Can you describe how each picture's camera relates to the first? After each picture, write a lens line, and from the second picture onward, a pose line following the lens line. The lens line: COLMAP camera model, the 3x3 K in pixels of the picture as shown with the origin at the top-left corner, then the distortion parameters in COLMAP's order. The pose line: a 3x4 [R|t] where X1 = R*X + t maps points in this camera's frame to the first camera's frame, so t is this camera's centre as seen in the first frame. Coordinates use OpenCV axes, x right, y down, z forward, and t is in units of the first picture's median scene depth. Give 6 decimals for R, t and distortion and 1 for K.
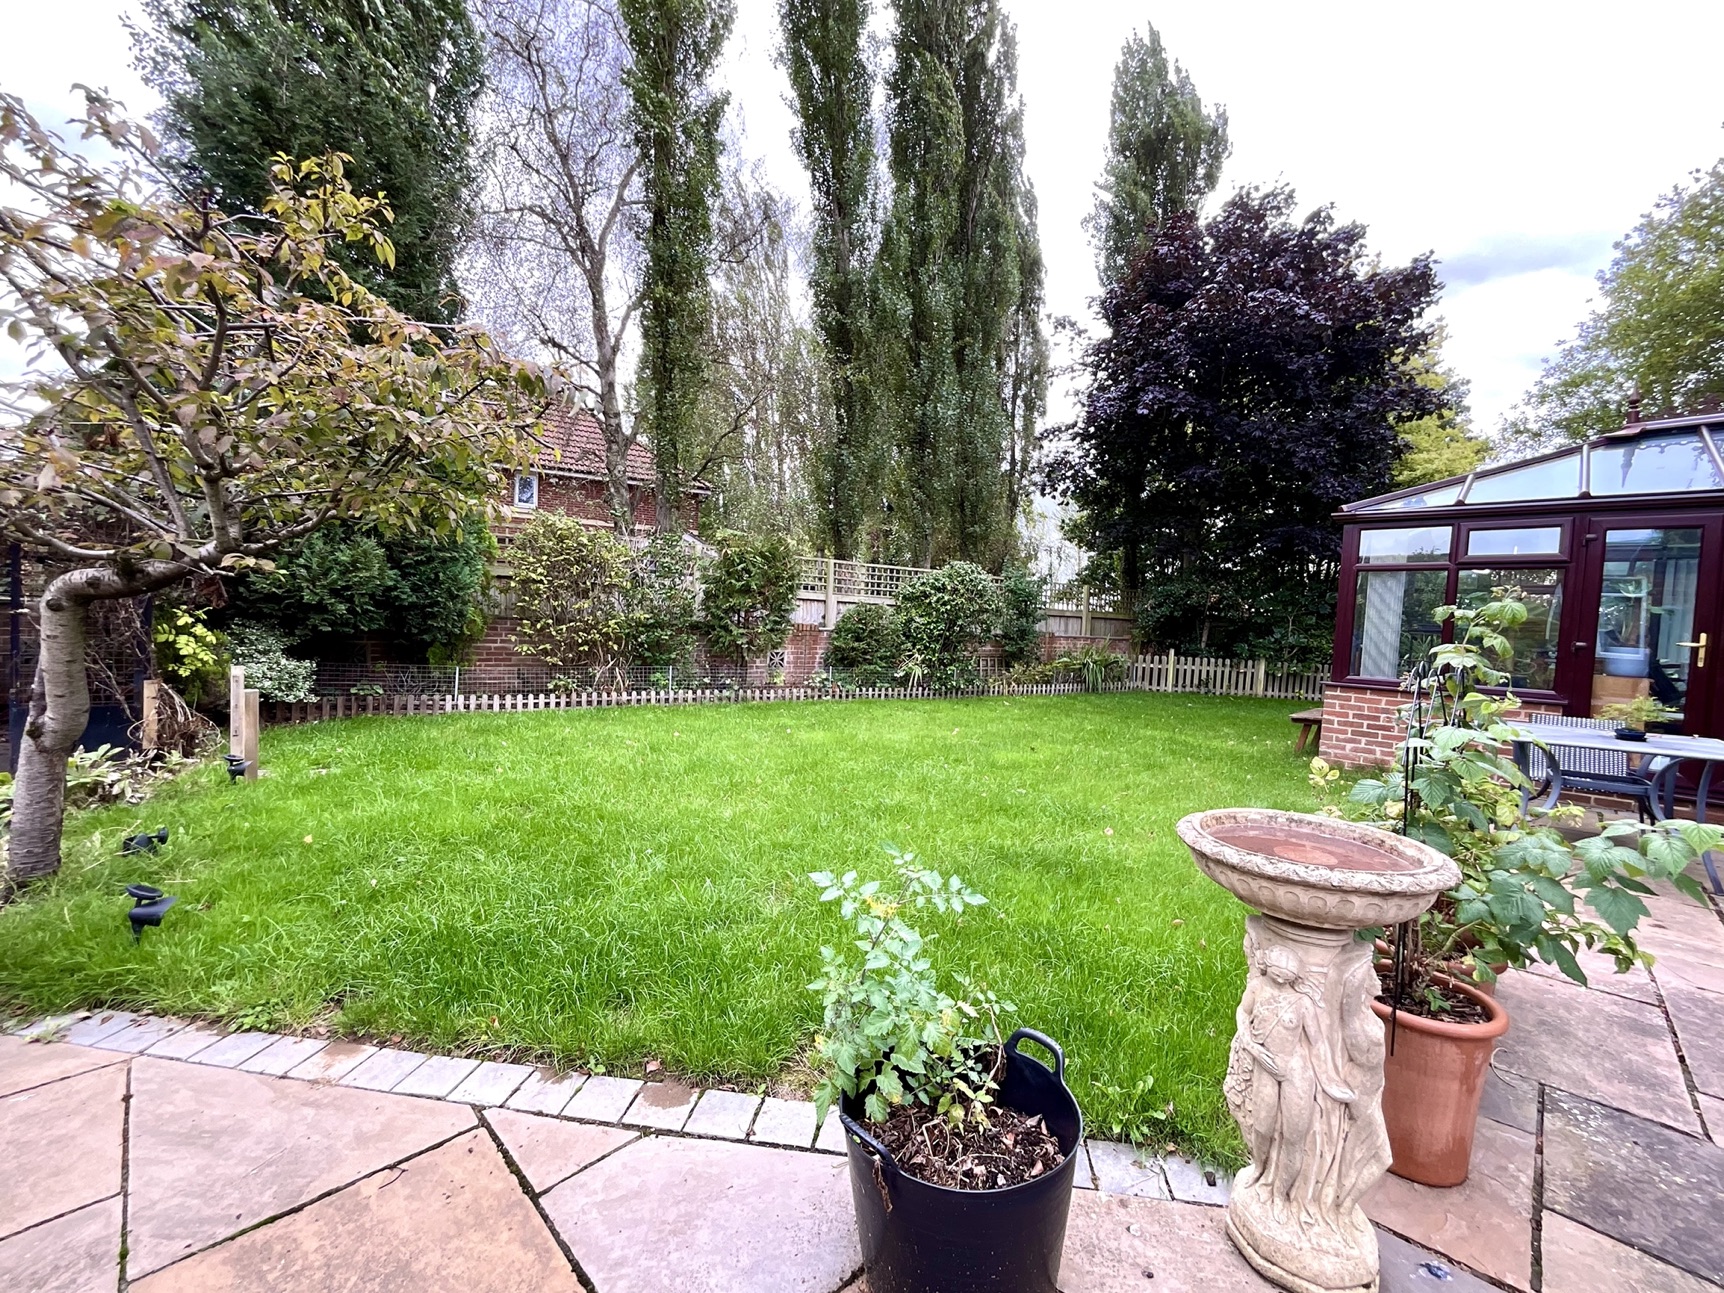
lens RADIAL K [[694.9, 0, 862.0], [0, 694.9, 646.5], [0, 0, 1]] dist [-0.006967, -0.000700]
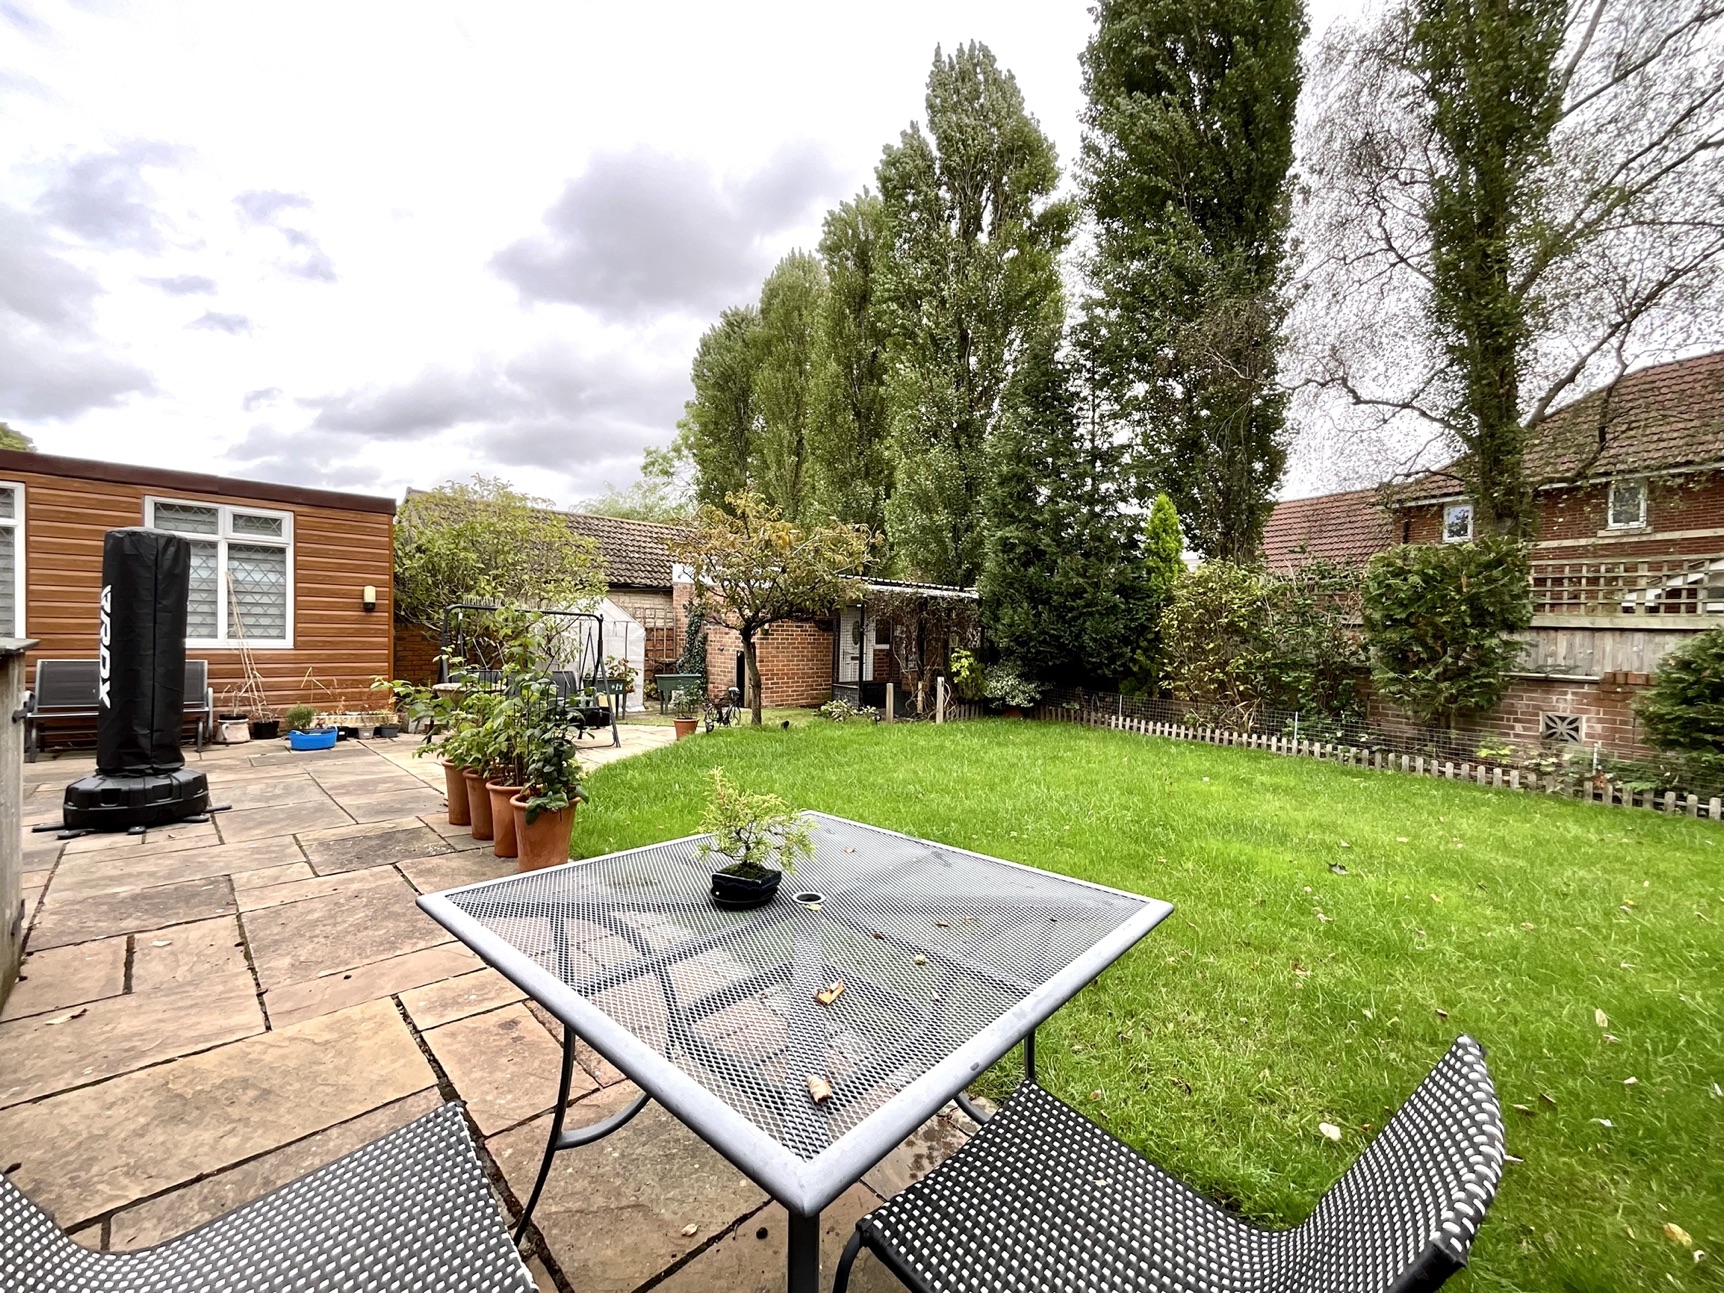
lens RADIAL K [[694.9, 0, 862.0], [0, 694.9, 646.5], [0, 0, 1]] dist [-0.006967, -0.000700]
pose [[-0.000505, -0.028437, -0.999595, 0.486593], [-0.068218, 0.997268, -0.028336, 0.005829], [0.997670, 0.068176, -0.002443, 0.345559]]
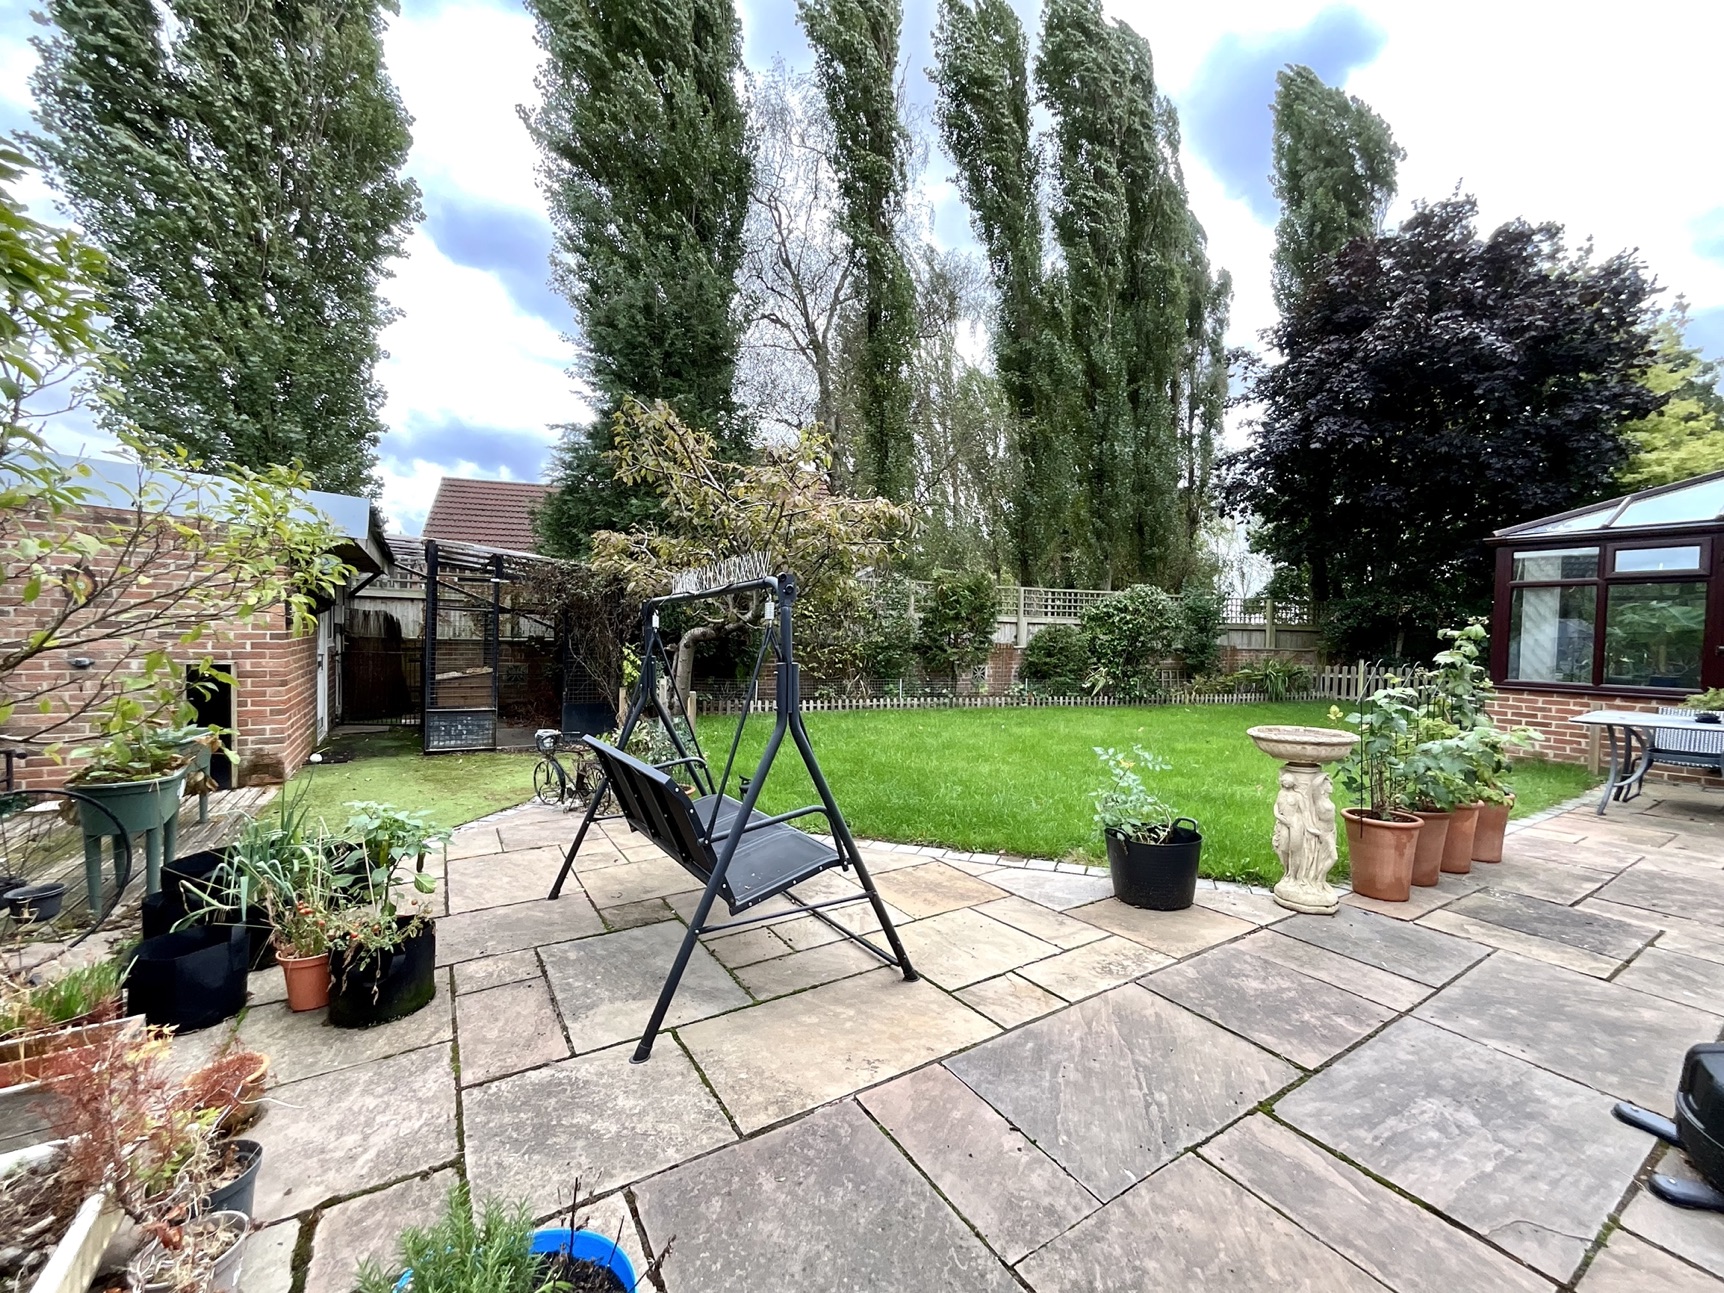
lens RADIAL K [[694.4, 0, 859.3], [0, 694.4, 642.8], [0, 0, 1]] dist [-0.007245, 0.000185]
pose [[0.970150, -0.022092, -0.241496, -0.031727], [0.014584, 0.999354, -0.032833, 0.002227], [0.242065, 0.028331, 0.969846, -0.202750]]
